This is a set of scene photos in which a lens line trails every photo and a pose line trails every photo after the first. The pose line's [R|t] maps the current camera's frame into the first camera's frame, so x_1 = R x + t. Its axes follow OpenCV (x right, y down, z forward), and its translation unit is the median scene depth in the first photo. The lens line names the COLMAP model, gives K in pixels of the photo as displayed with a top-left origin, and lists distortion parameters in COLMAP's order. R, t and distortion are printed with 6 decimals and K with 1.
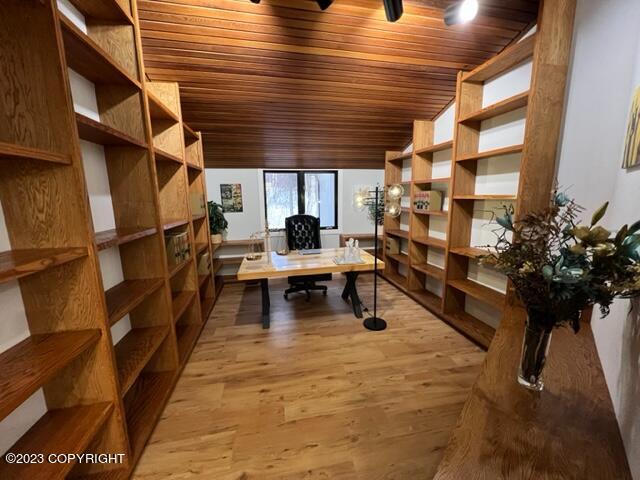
lens RADIAL K [[256.7, 0, 319.4], [0, 256.7, 240.3], [0, 0, 1]] dist [0.000146, 0.000200]
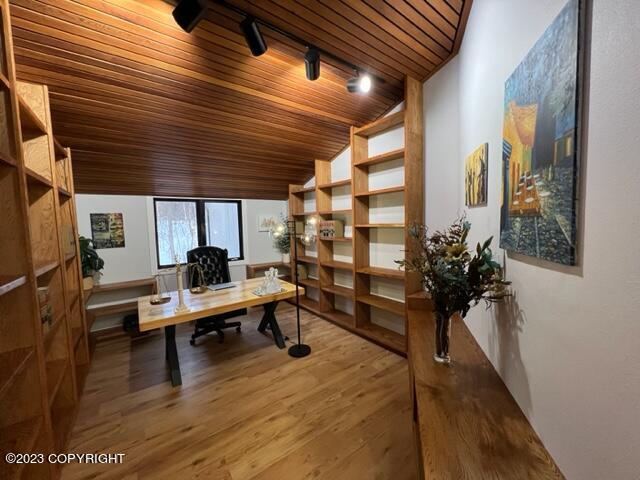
lens RADIAL K [[256.7, 0, 319.9], [0, 256.7, 239.9], [0, 0, 1]] dist [0.000146, 0.000200]
pose [[0.903881, -0.038752, 0.426025, -0.136454], [0.086562, 0.991856, -0.093433, -0.005762], [-0.418935, 0.121329, 0.899874, 0.007104]]
